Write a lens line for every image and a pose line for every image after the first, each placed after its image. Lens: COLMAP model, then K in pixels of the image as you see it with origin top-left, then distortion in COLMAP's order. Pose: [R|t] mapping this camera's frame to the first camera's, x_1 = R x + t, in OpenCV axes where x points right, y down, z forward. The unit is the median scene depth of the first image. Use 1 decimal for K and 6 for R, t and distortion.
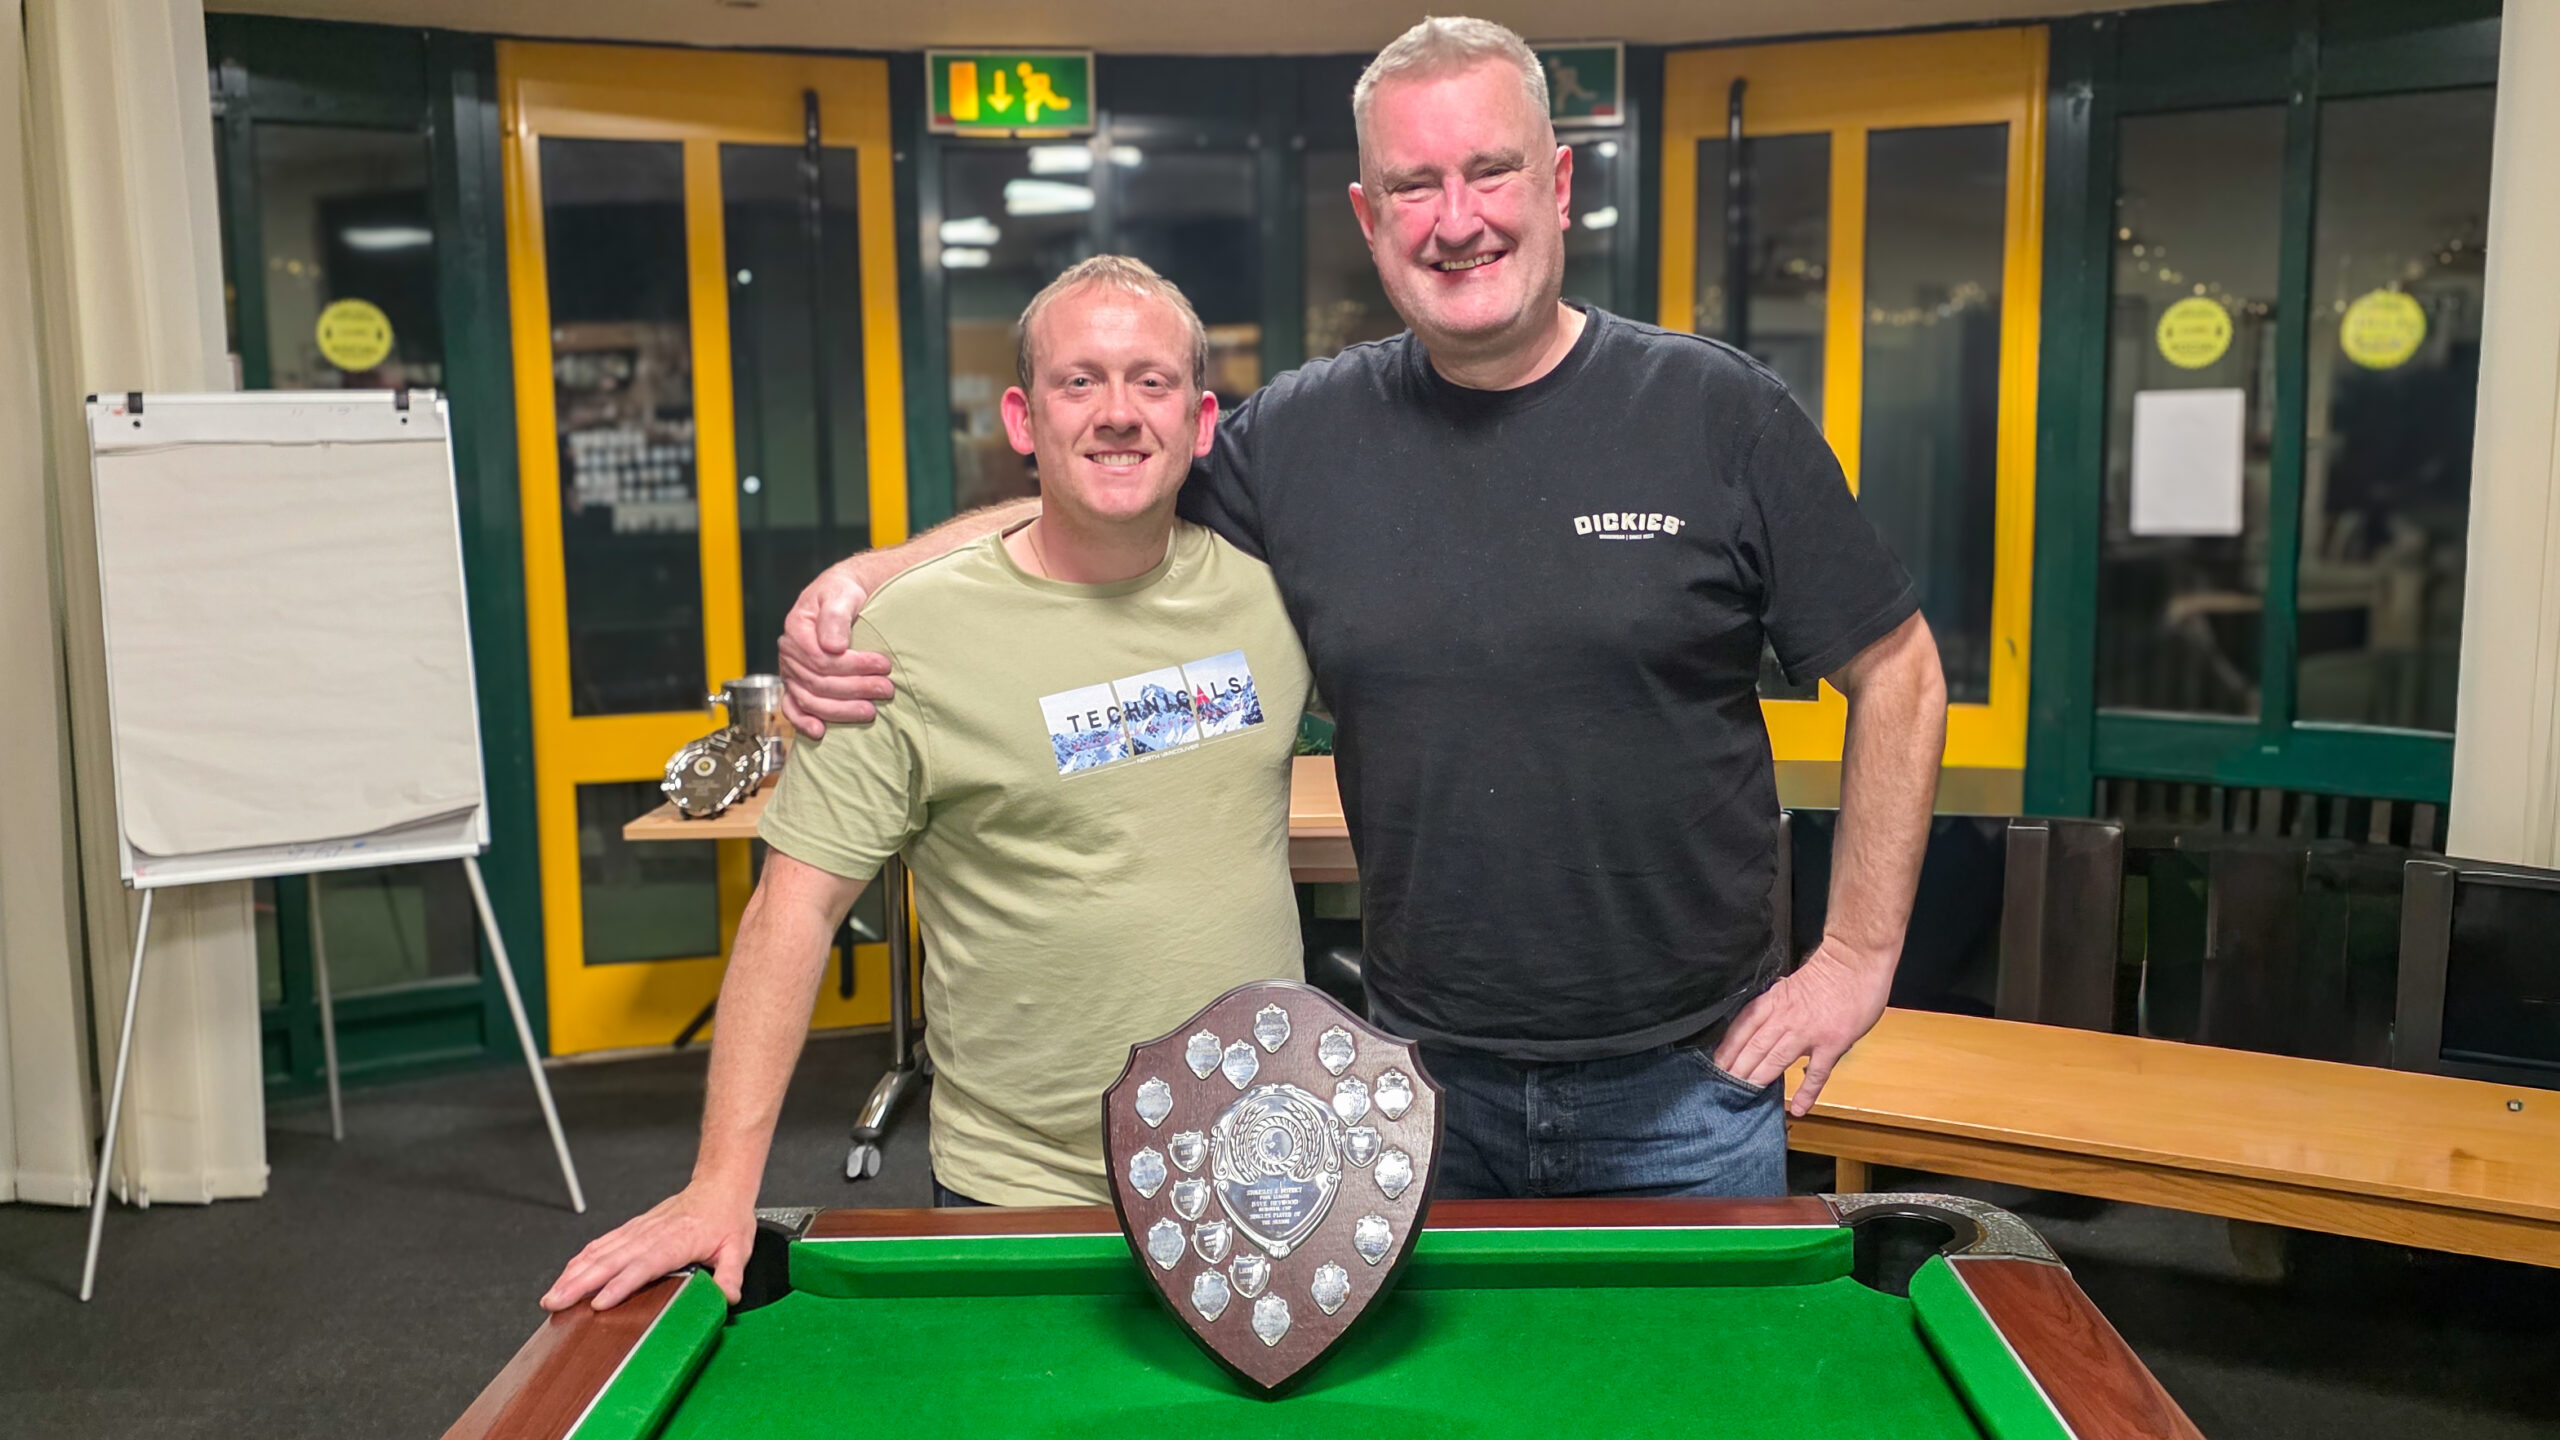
lens RADIAL K [[2412.6, 0, 1280.0], [0, 2412.6, 720.0], [0, 0, 1]] dist [0.007618, -0.011326]
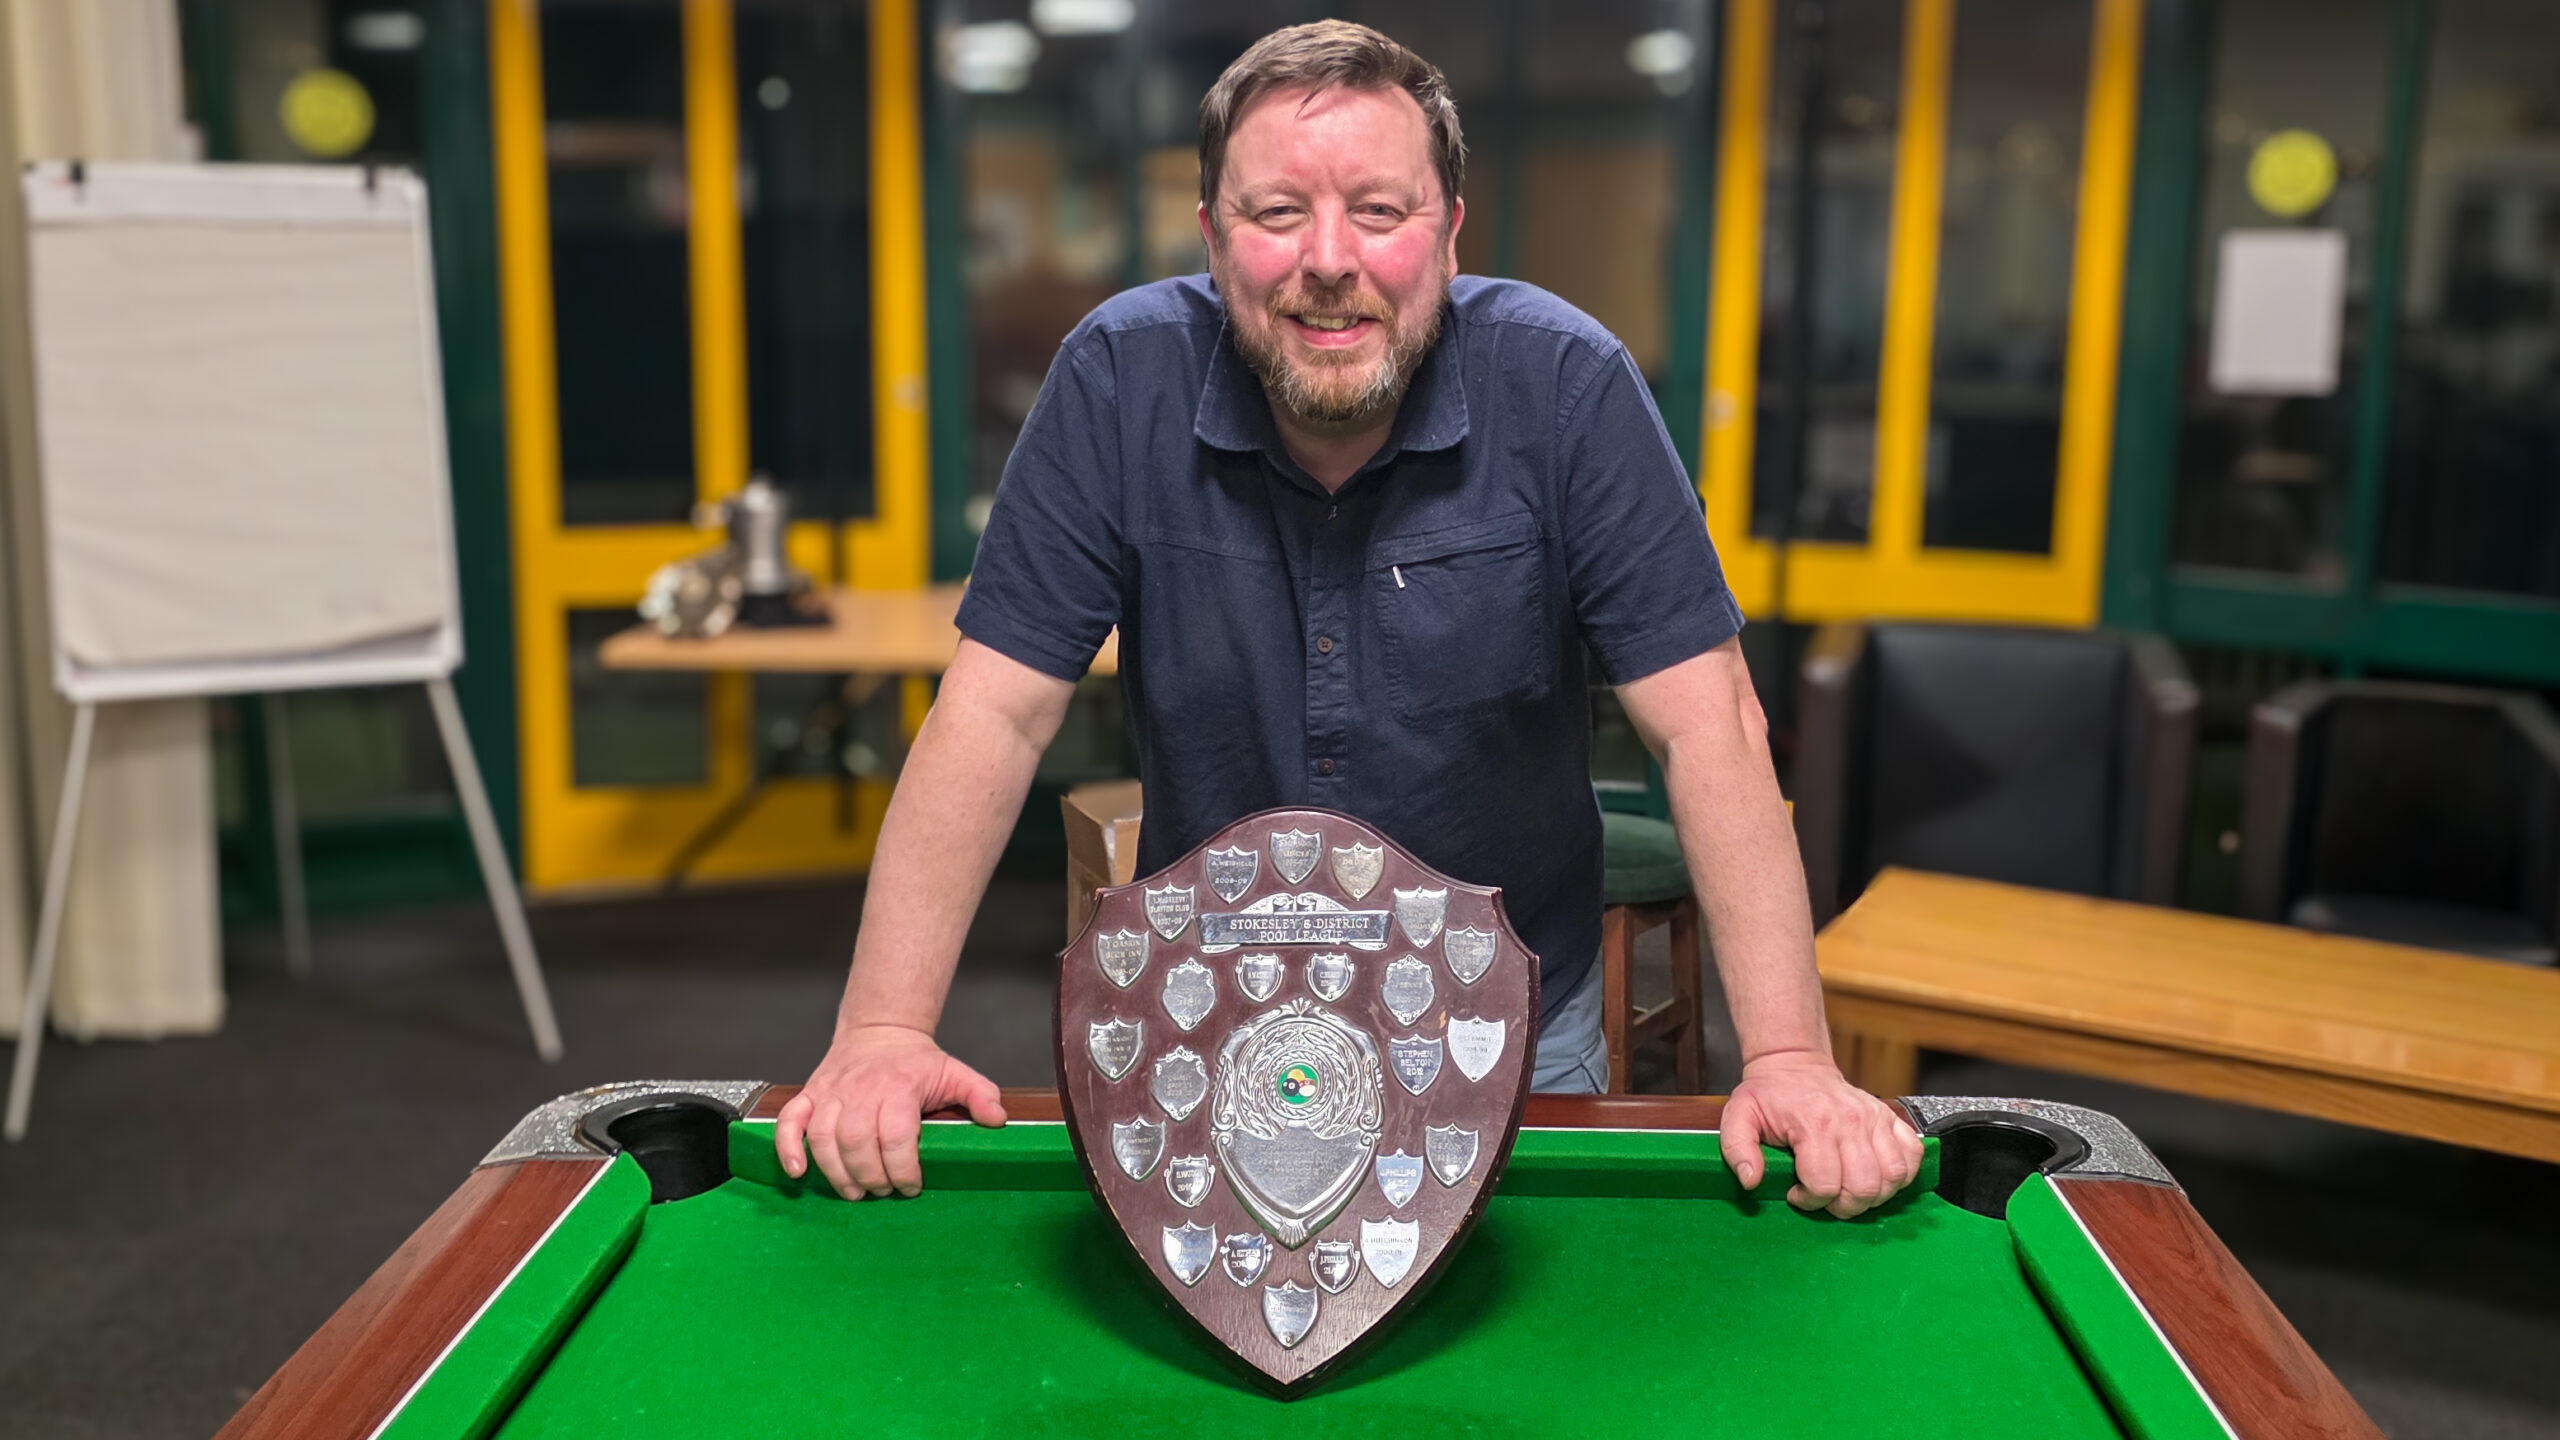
lens RADIAL K [[2093.7, 0, 1340.2], [0, 2093.7, 673.6], [0, 0, 1]] dist [0.005009, -0.000637]
pose [[0.999481, 0.028944, 0.014127, 0.002073], [-0.029503, 0.998720, 0.041082, 0.011848], [-0.012920, -0.041477, 0.999056, 0.180880]]
